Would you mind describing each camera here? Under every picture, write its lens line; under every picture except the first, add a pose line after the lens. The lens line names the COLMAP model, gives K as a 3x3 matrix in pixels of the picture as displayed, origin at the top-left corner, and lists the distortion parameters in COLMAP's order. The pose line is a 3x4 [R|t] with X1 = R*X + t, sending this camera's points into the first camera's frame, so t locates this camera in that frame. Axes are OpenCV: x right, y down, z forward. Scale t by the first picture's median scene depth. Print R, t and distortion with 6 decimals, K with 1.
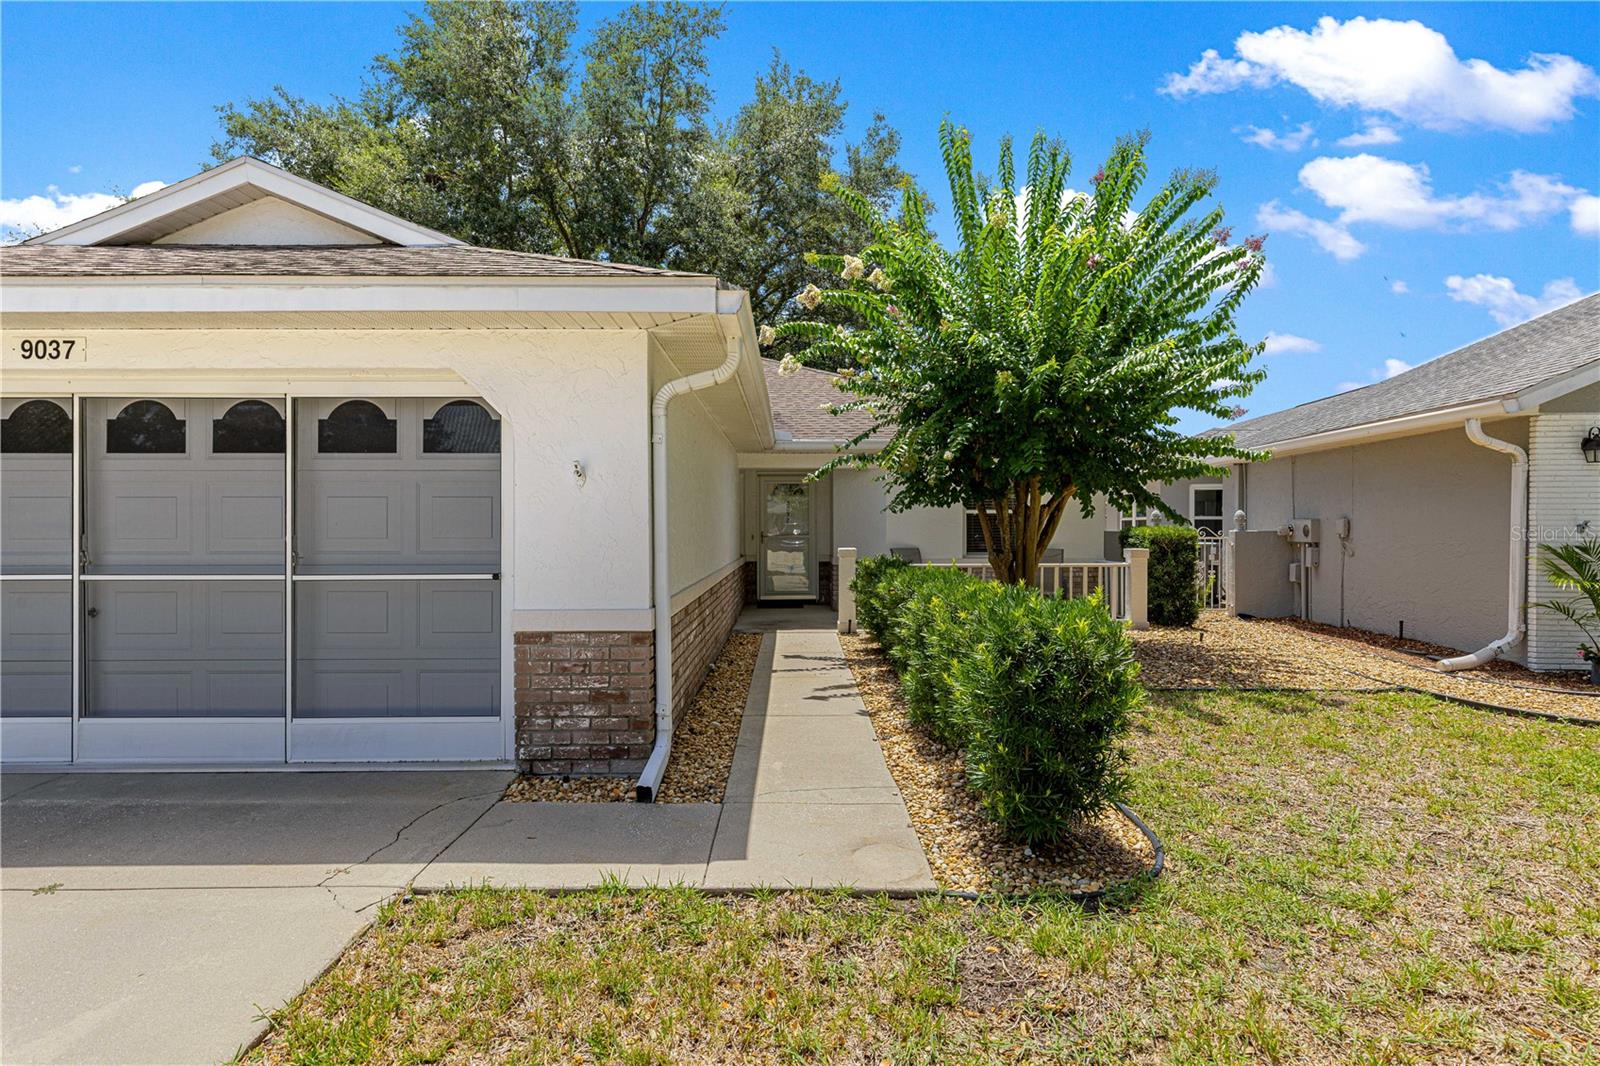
lens RADIAL K [[844.3, 0, 800.0], [0, 844.3, 533.0], [0, 0, 1]] dist [-0.003265, -0.000914]
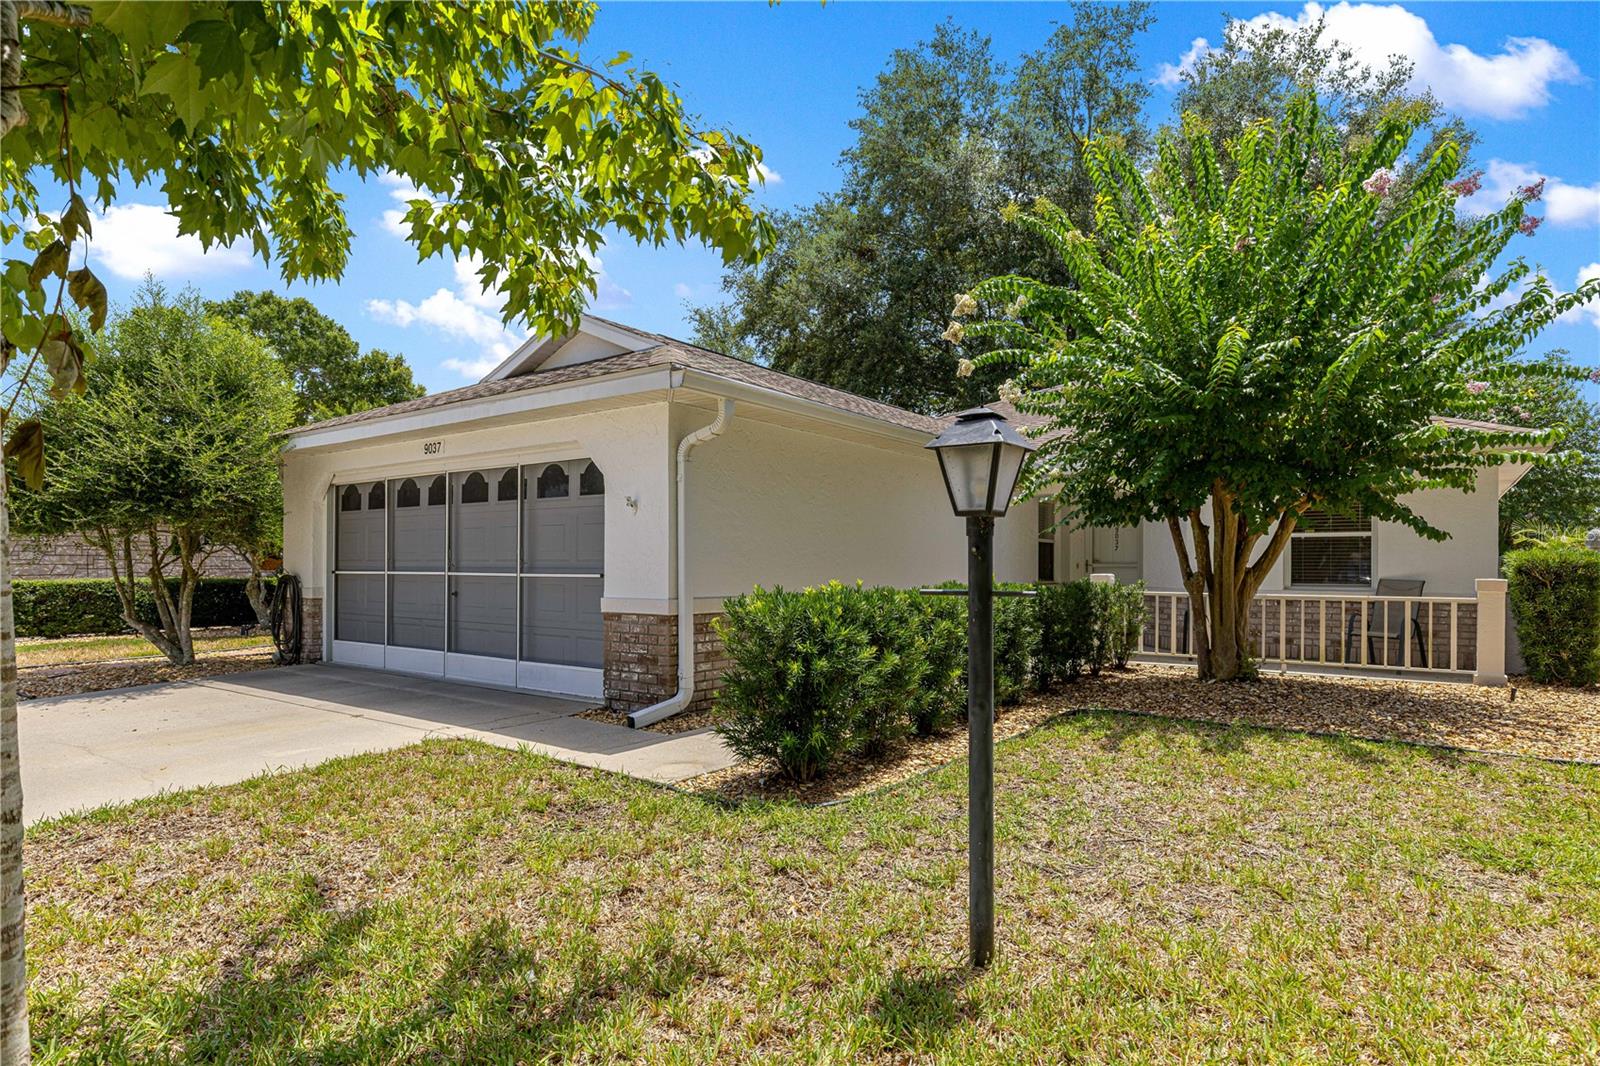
lens RADIAL K [[920.4, 0, 799.8], [0, 920.4, 562.0], [0, 0, 1]] dist [-0.000183, 0.000033]
pose [[0.783797, 0.000893, -0.621017, 0.930434], [-0.009639, 0.999896, -0.010728, 0.041491], [0.620943, 0.014394, 0.783724, -0.065589]]
